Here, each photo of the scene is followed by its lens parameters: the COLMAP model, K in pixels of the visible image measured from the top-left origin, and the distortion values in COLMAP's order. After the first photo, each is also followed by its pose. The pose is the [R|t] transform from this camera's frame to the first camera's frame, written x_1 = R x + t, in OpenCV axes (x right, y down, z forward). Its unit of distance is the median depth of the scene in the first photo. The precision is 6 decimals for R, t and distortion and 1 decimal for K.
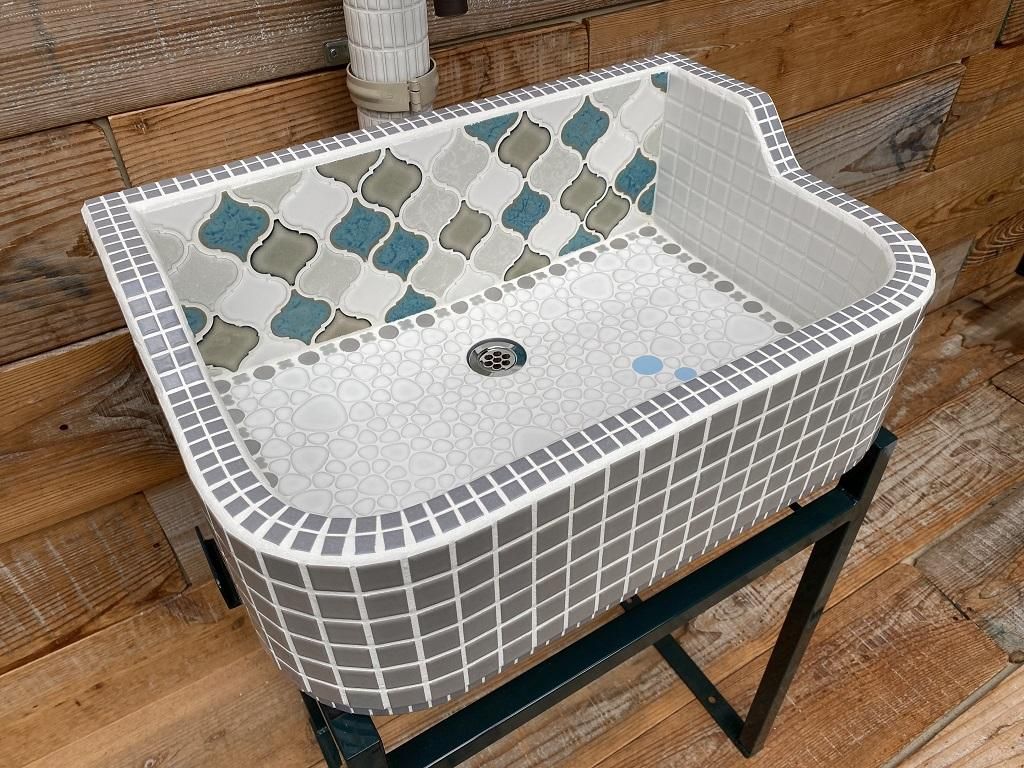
lens RADIAL K [[797.7, 0, 515.2], [0, 797.7, 376.4], [0, 0, 1]] dist [0.001378, 0.002771]
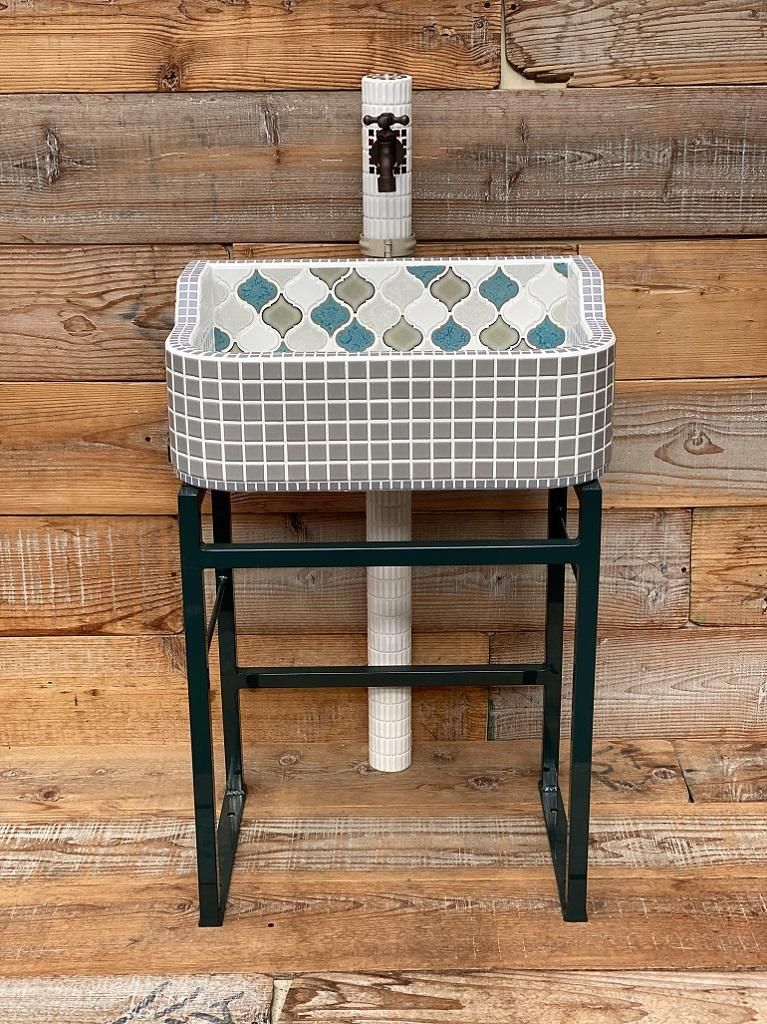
lens RADIAL K [[1586.3, 0, 383.2], [0, 1586.3, 514.1], [0, 0, 1]] dist [0.126432, 0.000000]
pose [[0.849235, 0.172059, -0.499194, 1.188911], [-0.347026, 0.894430, -0.282079, 0.792591], [0.397960, 0.412785, 0.819291, -1.083894]]
